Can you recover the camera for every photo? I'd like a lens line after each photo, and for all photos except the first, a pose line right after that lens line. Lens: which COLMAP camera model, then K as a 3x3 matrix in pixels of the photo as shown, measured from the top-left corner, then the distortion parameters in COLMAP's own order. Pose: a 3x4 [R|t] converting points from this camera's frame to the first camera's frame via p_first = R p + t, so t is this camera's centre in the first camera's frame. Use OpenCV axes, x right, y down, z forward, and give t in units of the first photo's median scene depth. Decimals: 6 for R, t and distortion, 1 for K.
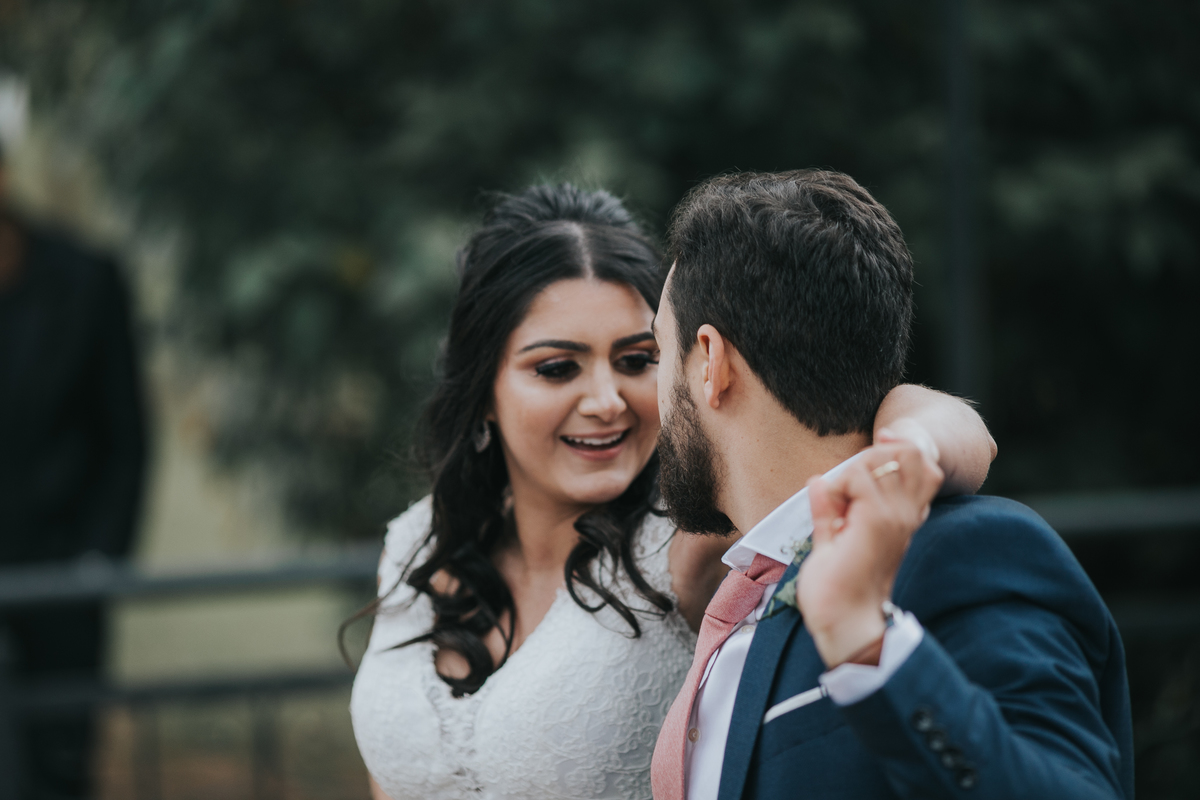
lens RADIAL K [[4723.3, 0, 600.1], [0, 4723.3, 400.4], [0, 0, 1]] dist [0.190215, 0.000000]
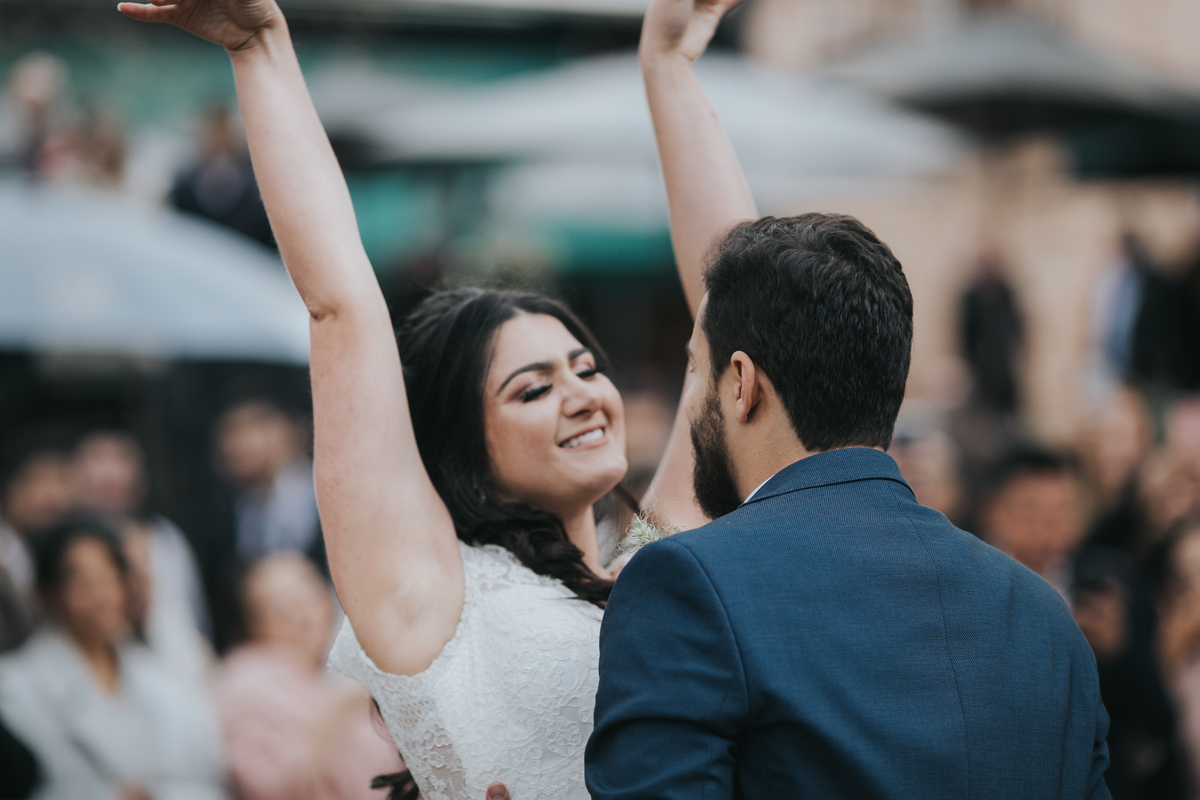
lens RADIAL K [[4723.3, 0, 599.7], [0, 4723.3, 399.7], [0, 0, 1]] dist [0.190215, 0.000000]
pose [[0.999885, -0.015033, 0.001934, -0.014032], [0.015029, 0.999884, 0.002463, -0.007490], [-0.001970, -0.002434, 0.999995, -0.160926]]
